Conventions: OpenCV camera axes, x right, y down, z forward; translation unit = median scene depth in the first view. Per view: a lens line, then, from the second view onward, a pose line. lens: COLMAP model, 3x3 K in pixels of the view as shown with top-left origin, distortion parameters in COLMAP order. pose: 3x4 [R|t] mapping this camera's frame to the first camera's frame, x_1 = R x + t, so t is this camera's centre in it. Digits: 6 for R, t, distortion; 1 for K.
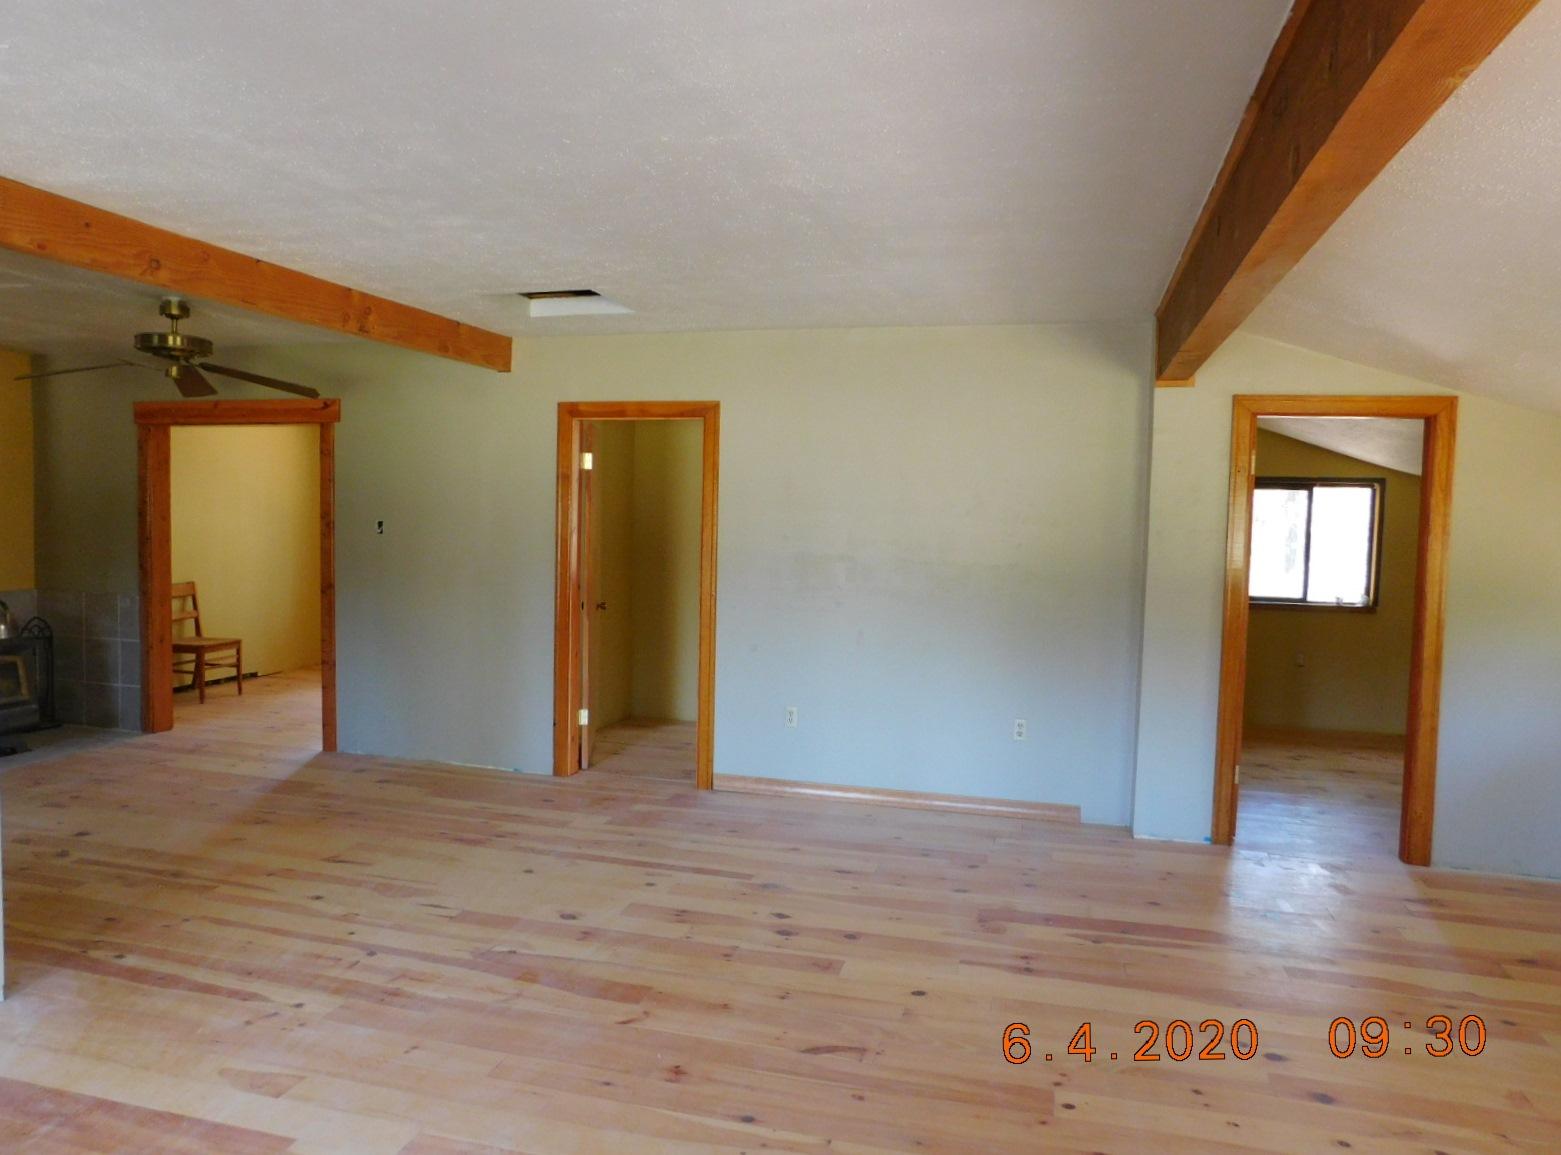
lens RADIAL K [[1009.5, 0, 805.9], [0, 1009.5, 571.7], [0, 0, 1]] dist [-0.044042, 0.025339]
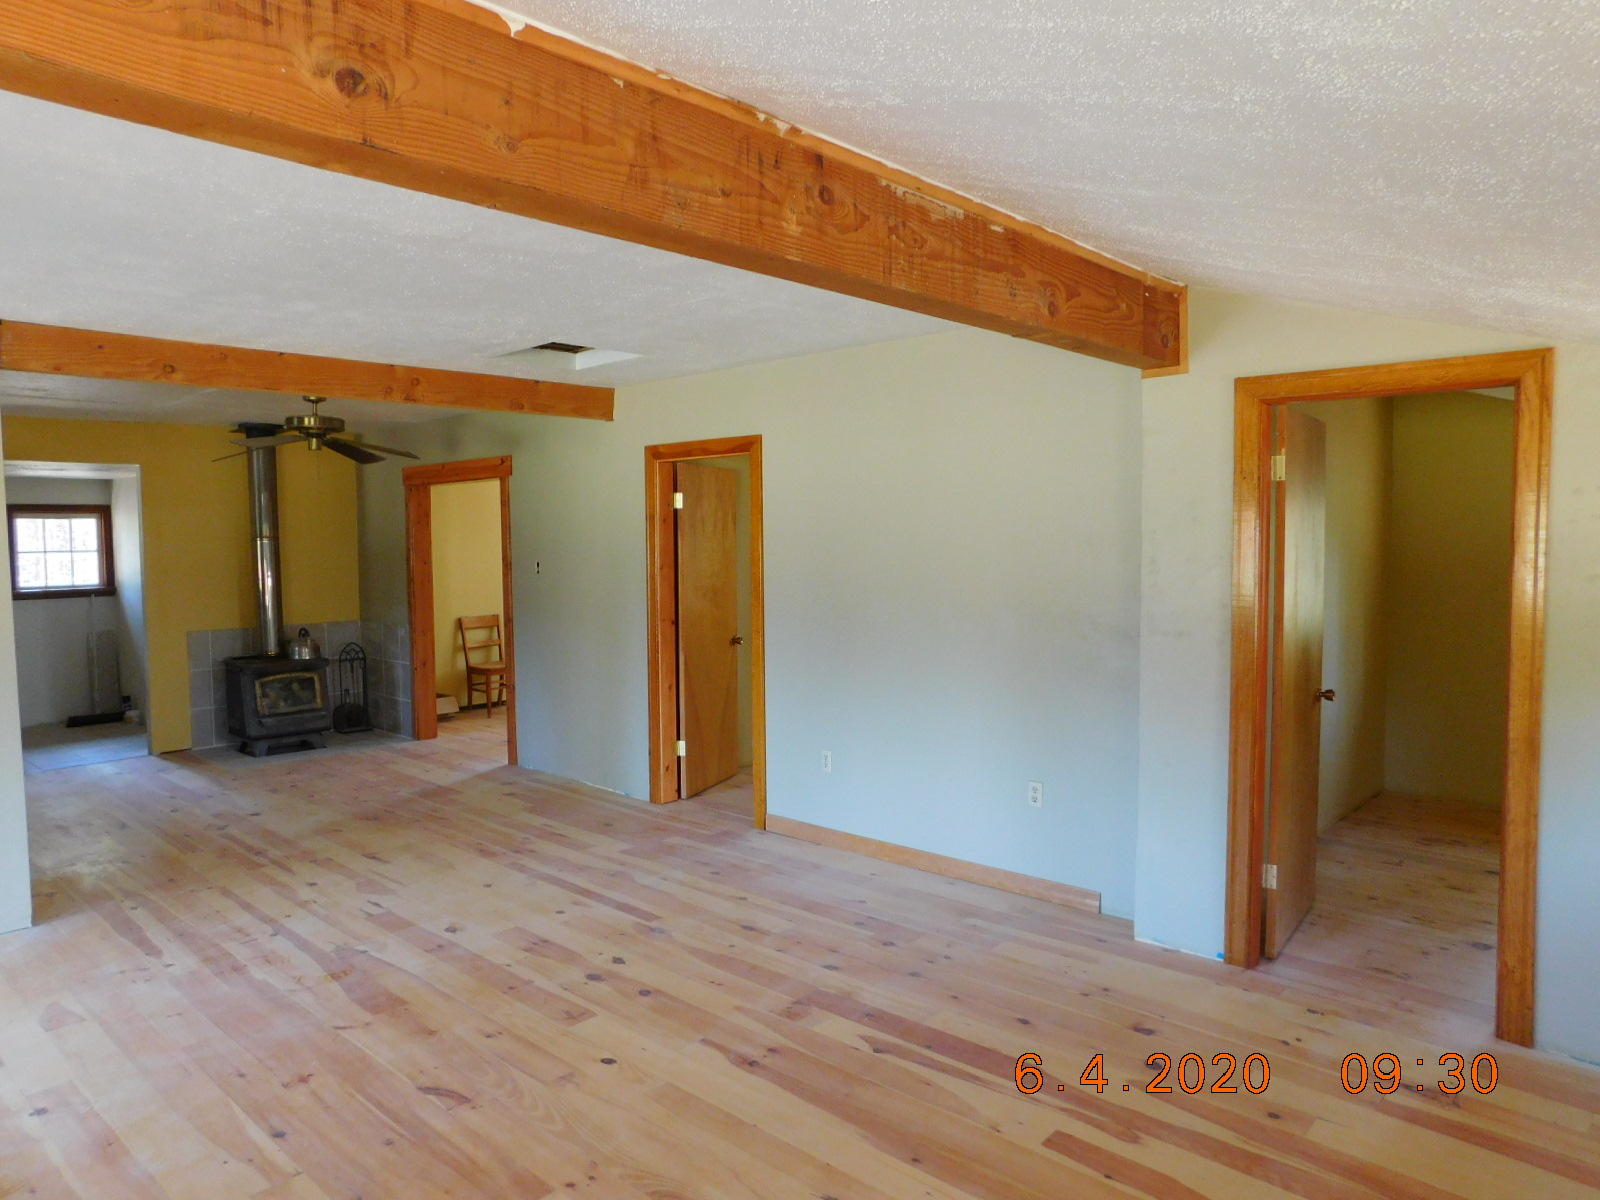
lens RADIAL K [[1034.7, 0, 832.2], [0, 1034.7, 593.8], [0, 0, 1]] dist [-0.044042, 0.025339]
pose [[0.890303, -0.005390, -0.455337, 0.554908], [0.002023, 0.999967, -0.007880, -0.007005], [0.455365, 0.006094, 0.890284, 0.177713]]
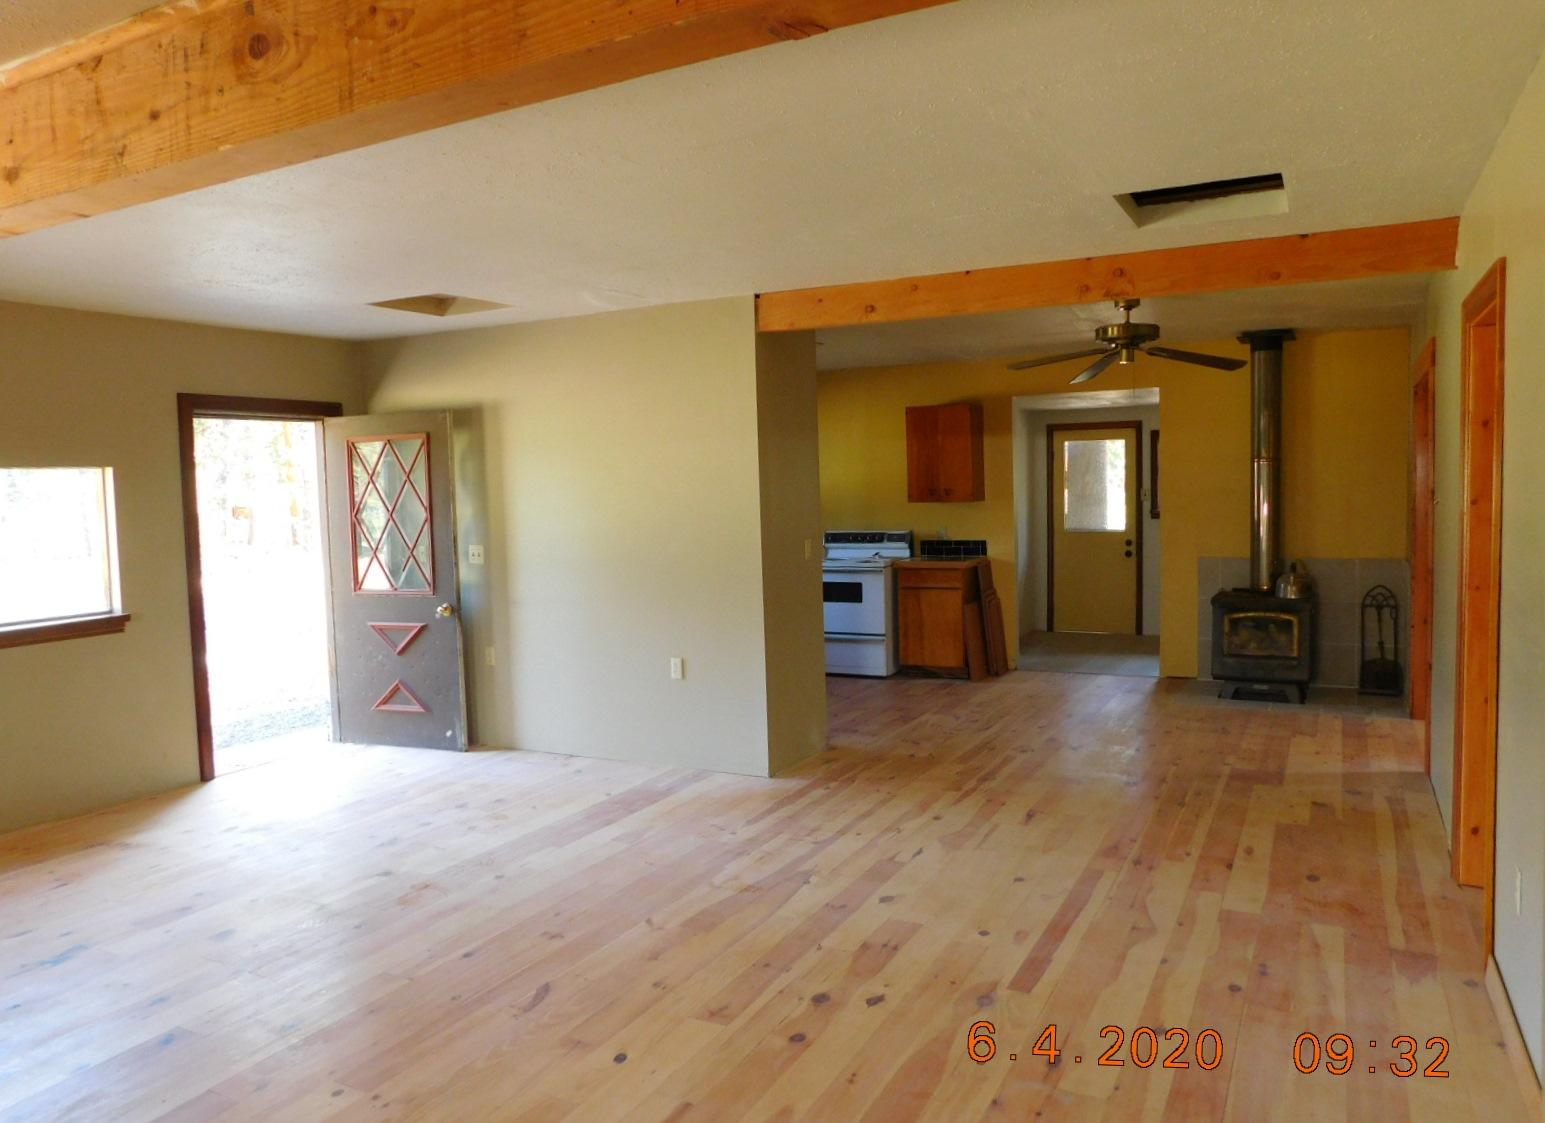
lens RADIAL K [[1118.2, 0, 785.2], [0, 1118.2, 563.7], [0, 0, 1]] dist [-0.053101, 0.019464]
pose [[-0.214947, 0.053712, -0.975148, 0.720986], [-0.035870, 0.997379, 0.062843, -0.040145], [0.975967, 0.048487, -0.212457, 0.981116]]
